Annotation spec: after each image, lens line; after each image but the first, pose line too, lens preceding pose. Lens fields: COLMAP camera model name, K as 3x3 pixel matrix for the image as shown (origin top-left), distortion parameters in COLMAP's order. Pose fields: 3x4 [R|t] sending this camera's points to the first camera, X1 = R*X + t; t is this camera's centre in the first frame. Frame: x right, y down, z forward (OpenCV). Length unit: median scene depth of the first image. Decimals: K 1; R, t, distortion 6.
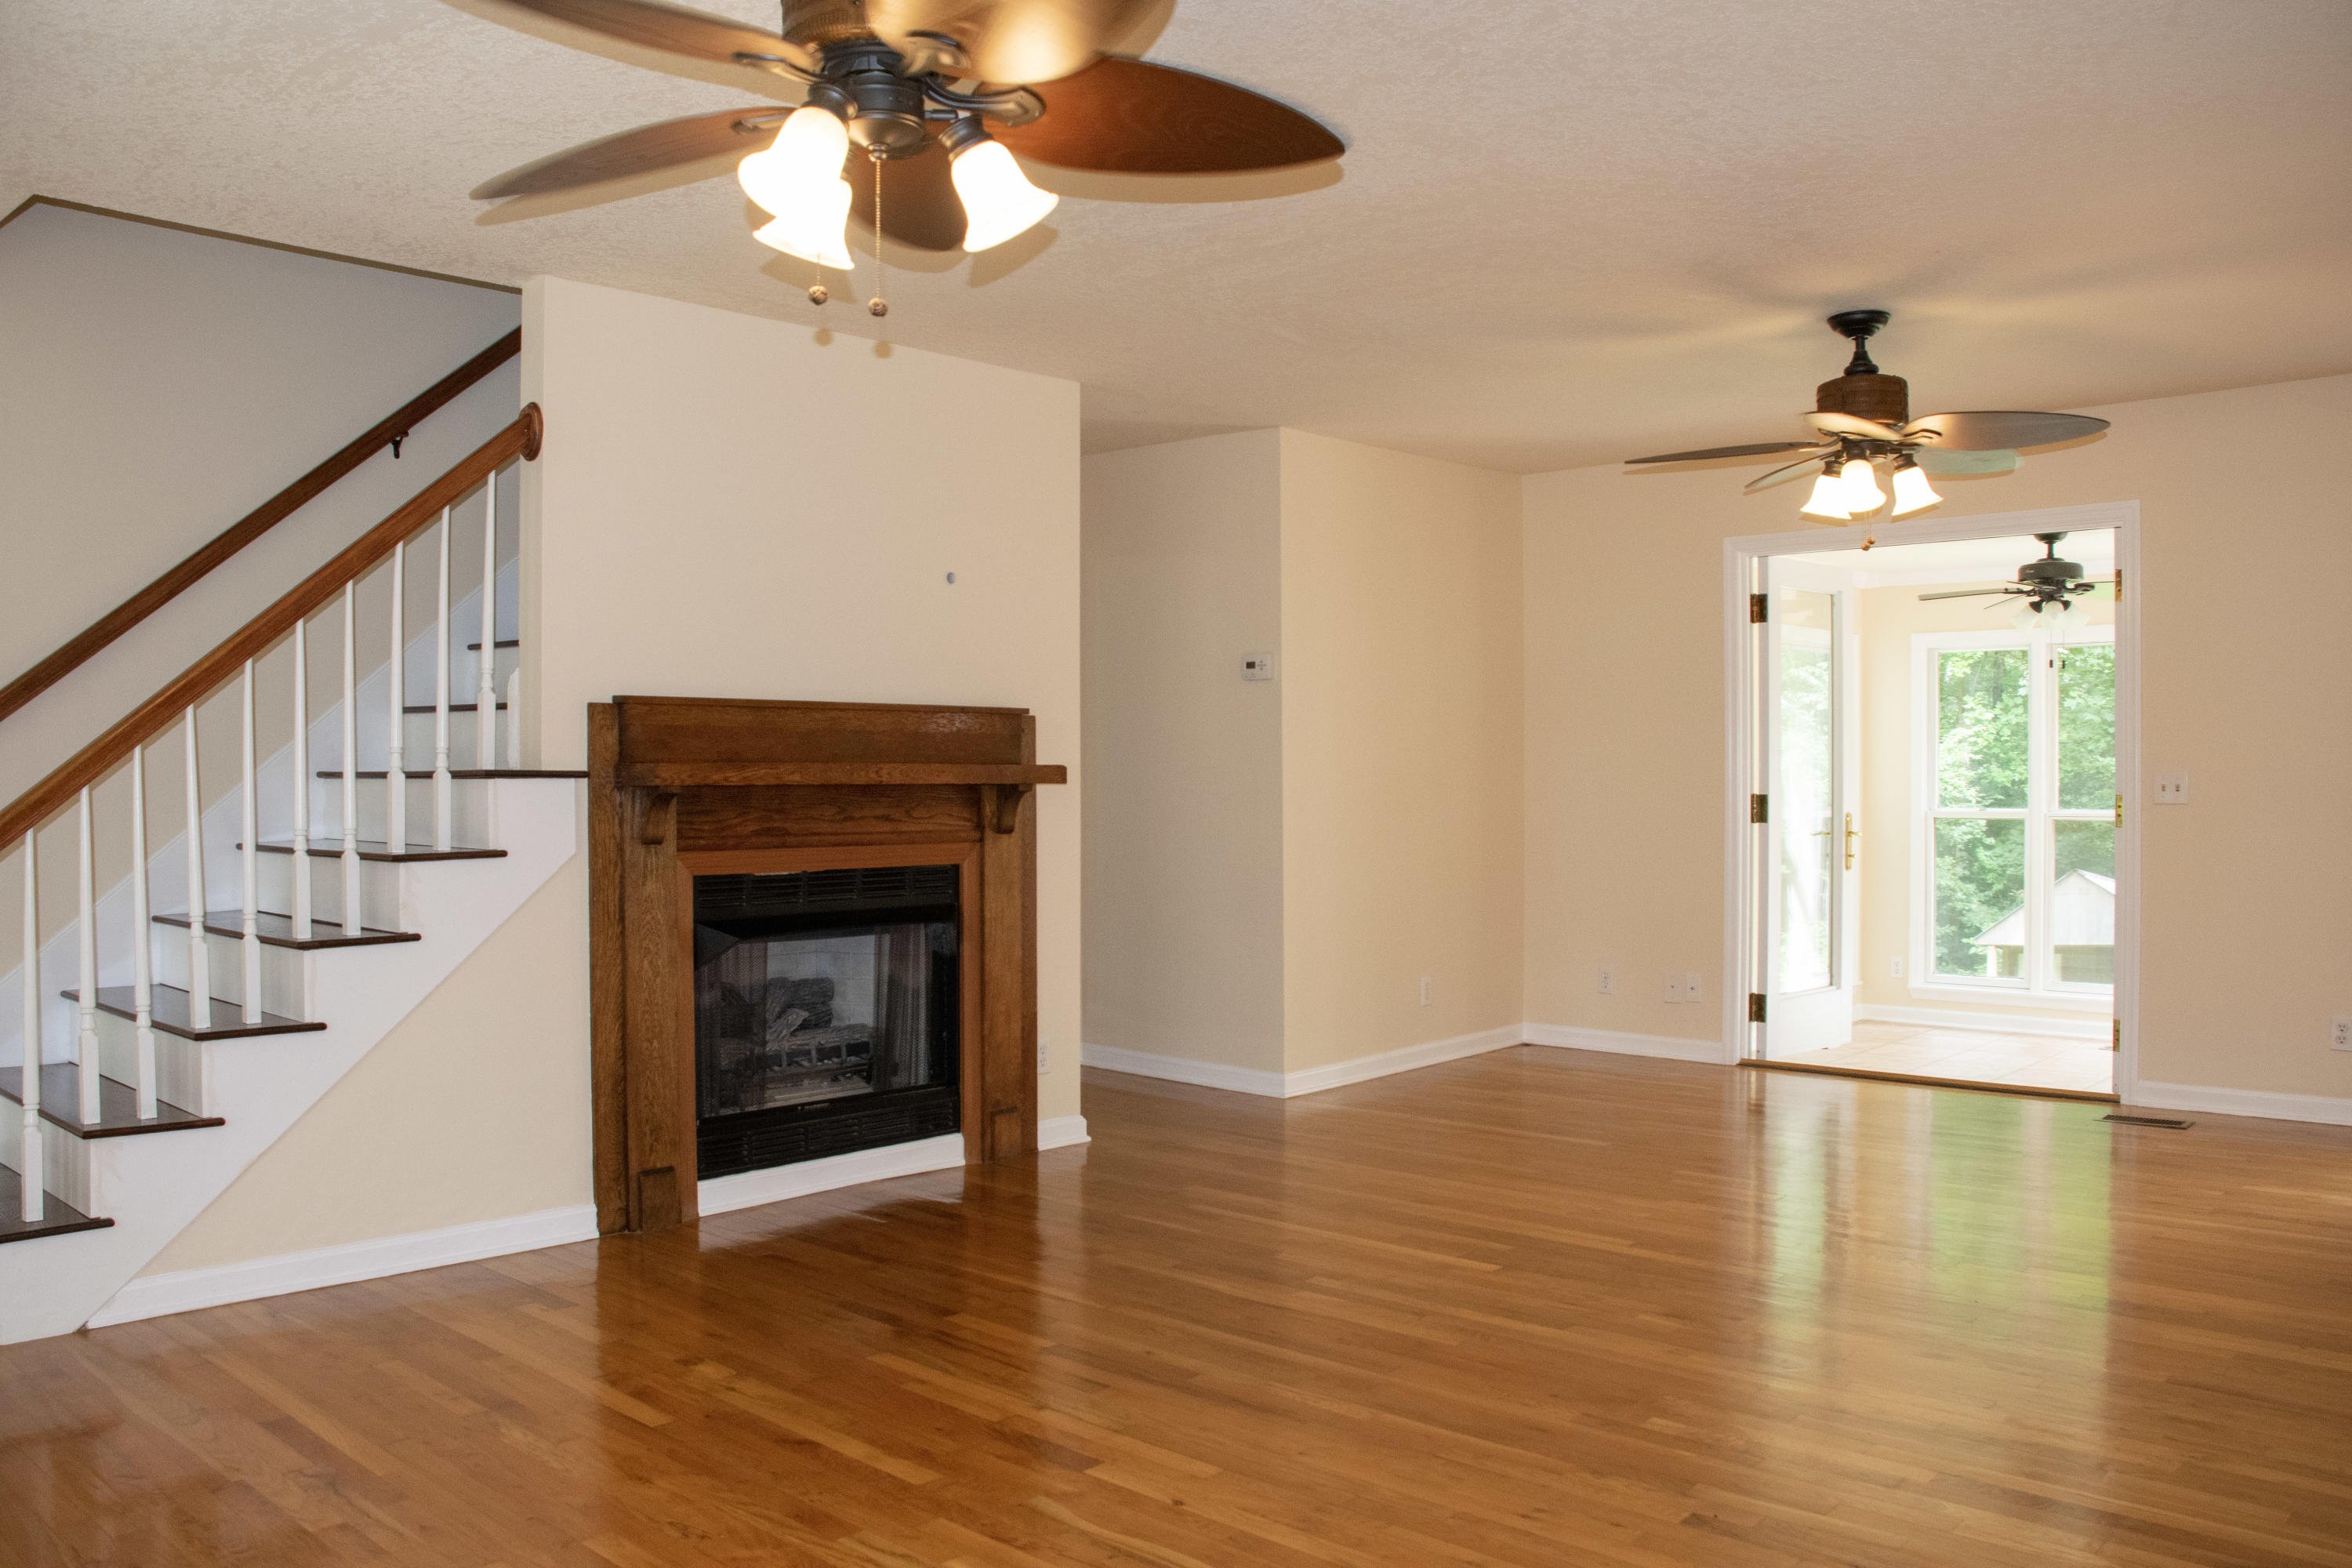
lens RADIAL K [[1827.7, 0, 1165.1], [0, 1827.7, 754.4], [0, 0, 1]] dist [-0.151327, 0.070175]
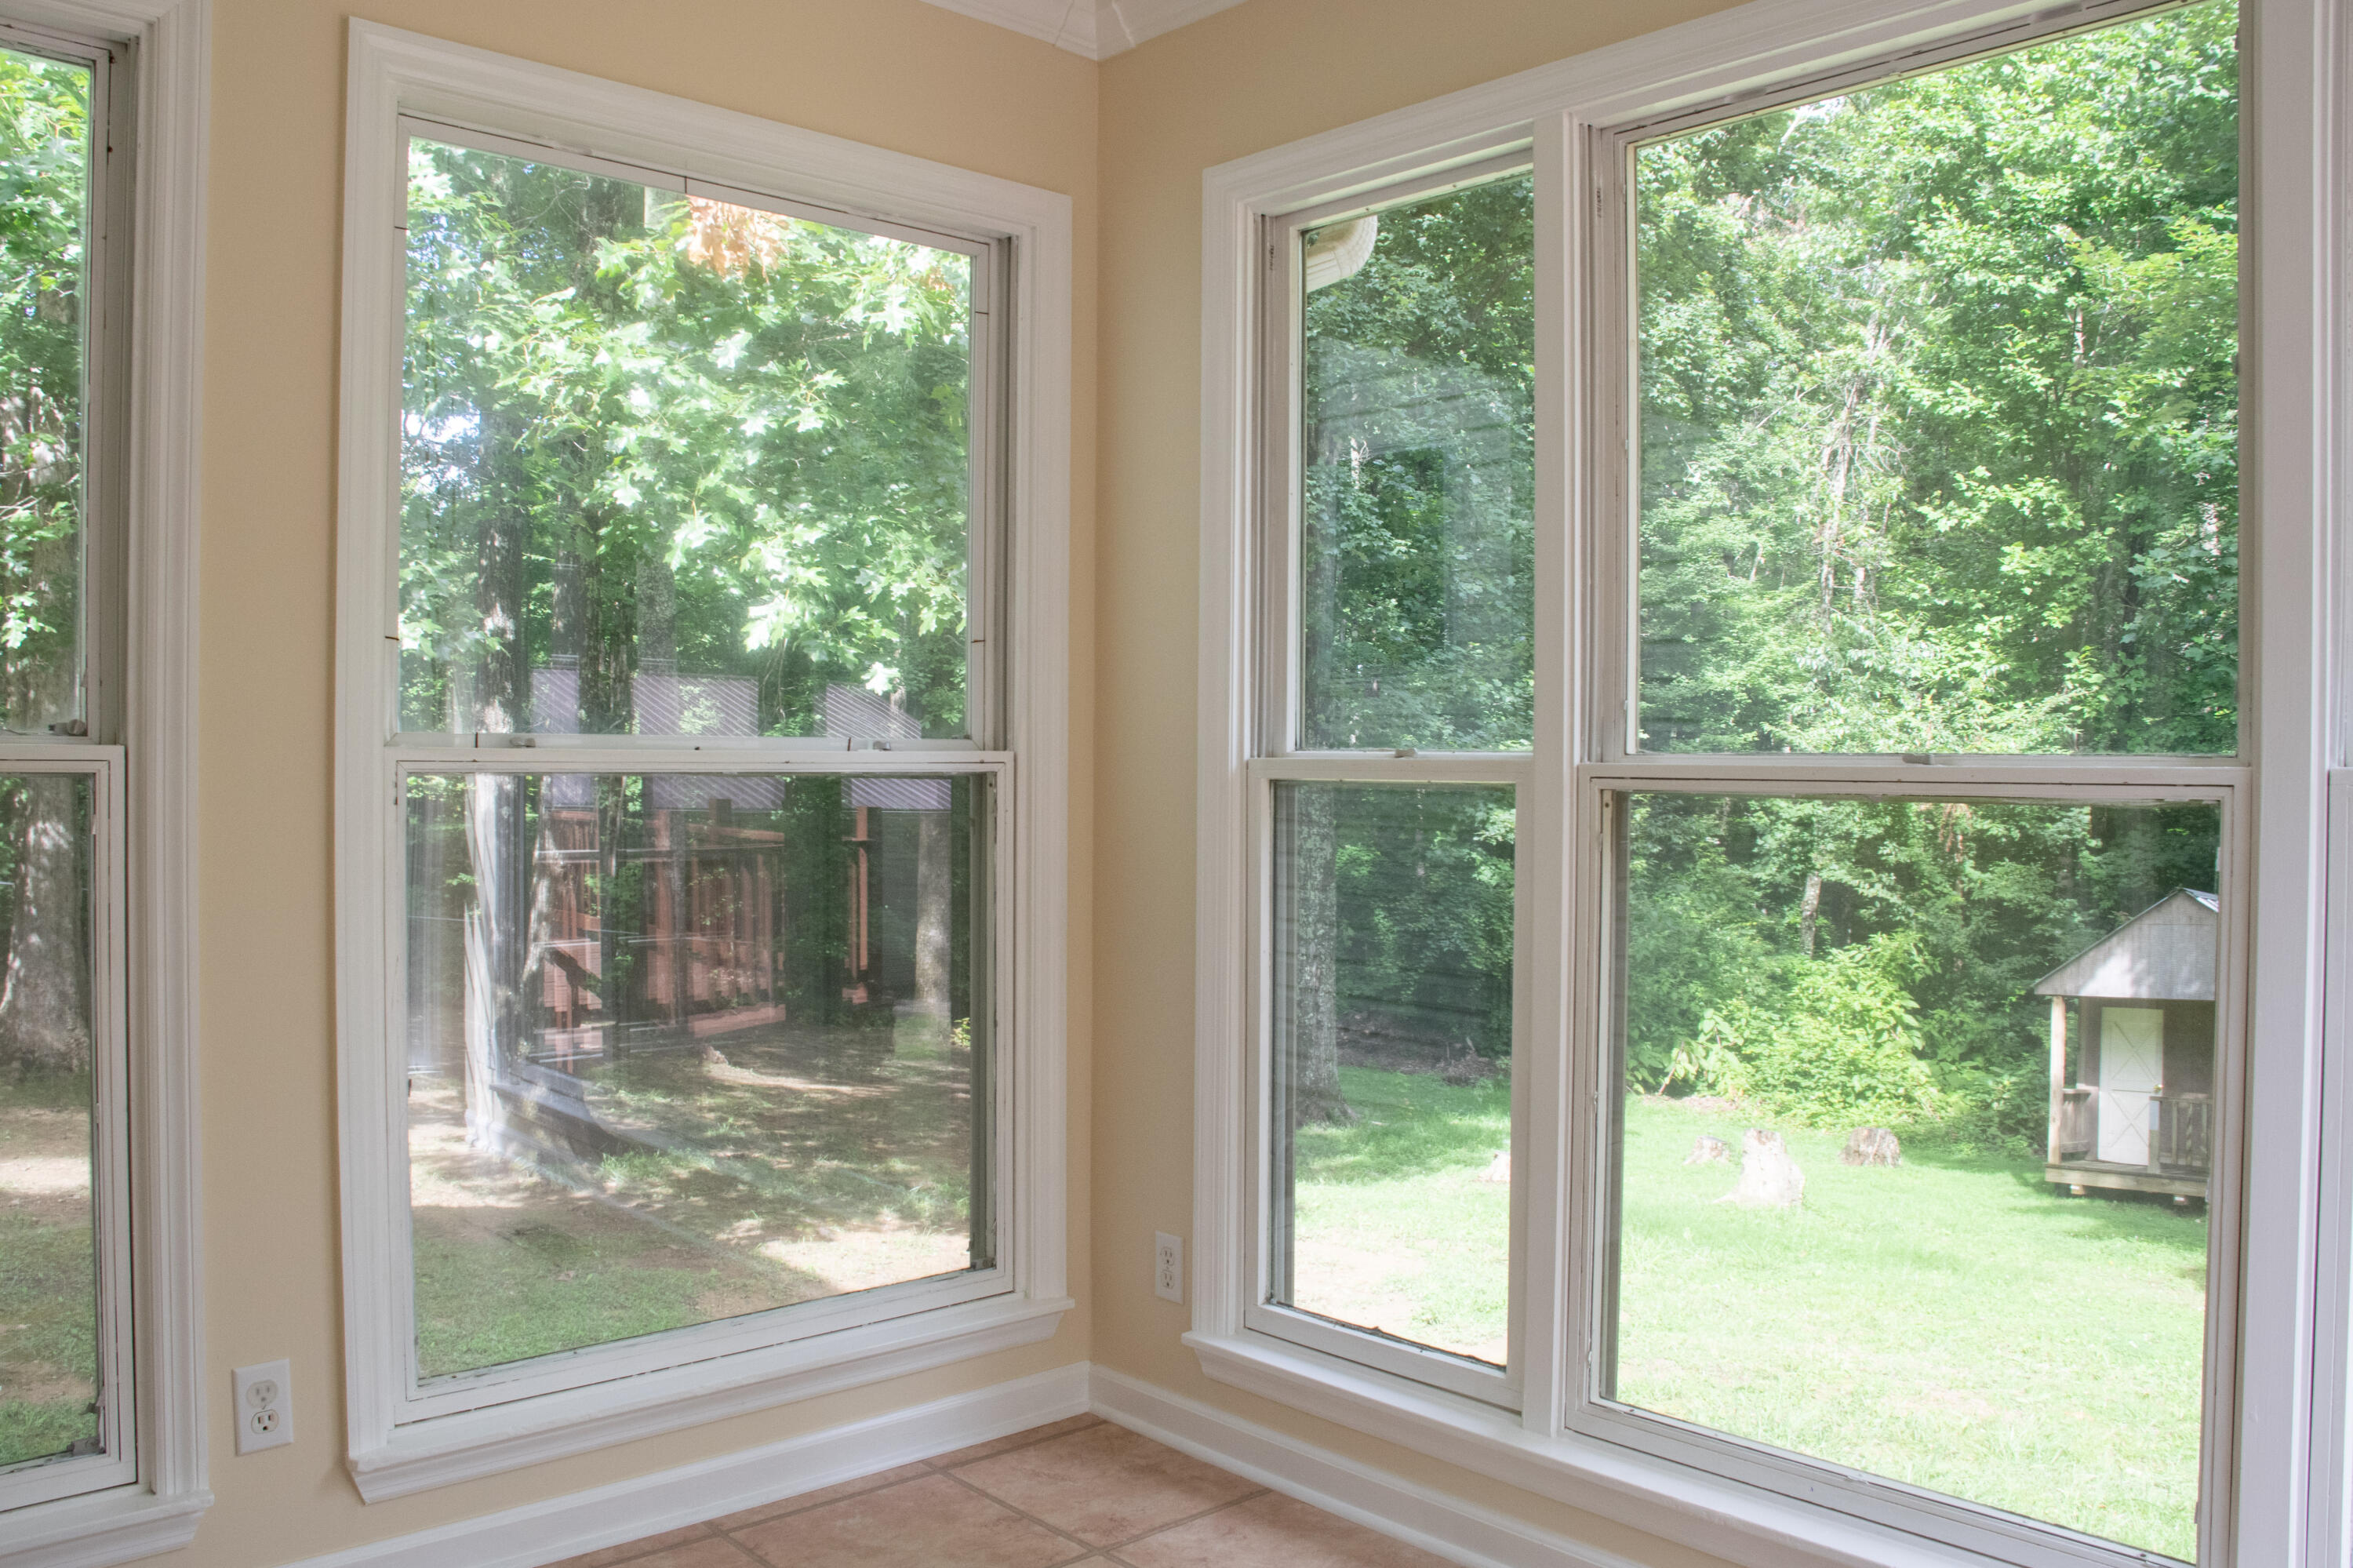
lens RADIAL K [[1828.5, 0, 1165.6], [0, 1828.5, 754.4], [0, 0, 1]] dist [-0.151327, 0.070175]
pose [[0.995925, 0.003723, -0.090113, 0.141225], [-0.003366, 0.999986, 0.004113, 0.009736], [0.090127, -0.003793, 0.995923, 0.223208]]
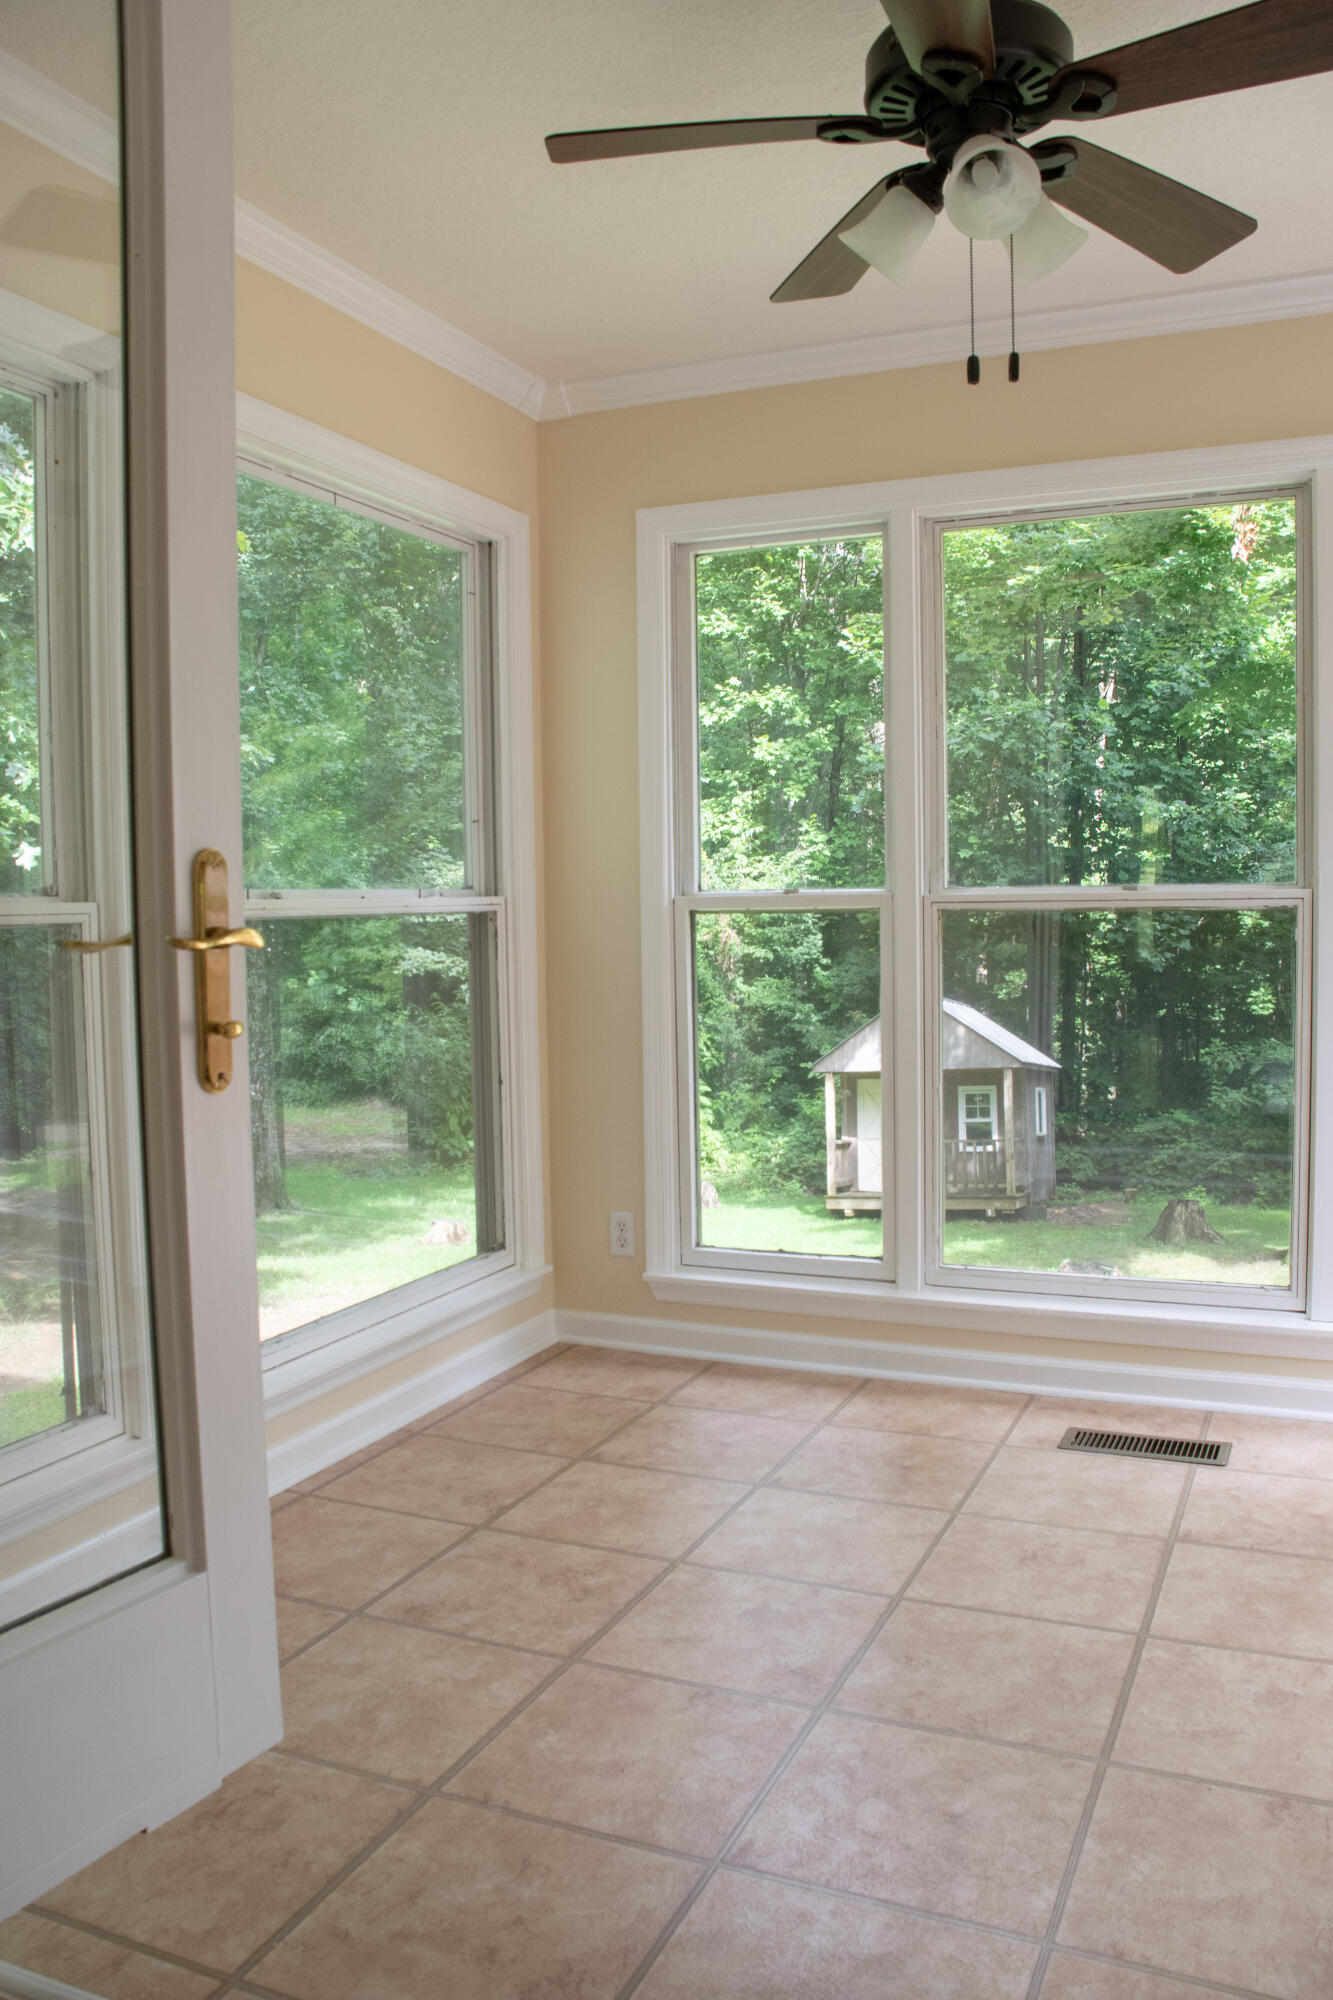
lens RADIAL K [[1554.2, 0, 662.7], [0, 1554.2, 964.8], [0, 0, 1]] dist [-0.151327, 0.070175]
pose [[0.946296, -0.029867, 0.321918, 0.094578], [0.016304, 0.998865, 0.044748, 0.010140], [-0.322889, -0.037097, 0.945710, 0.199422]]
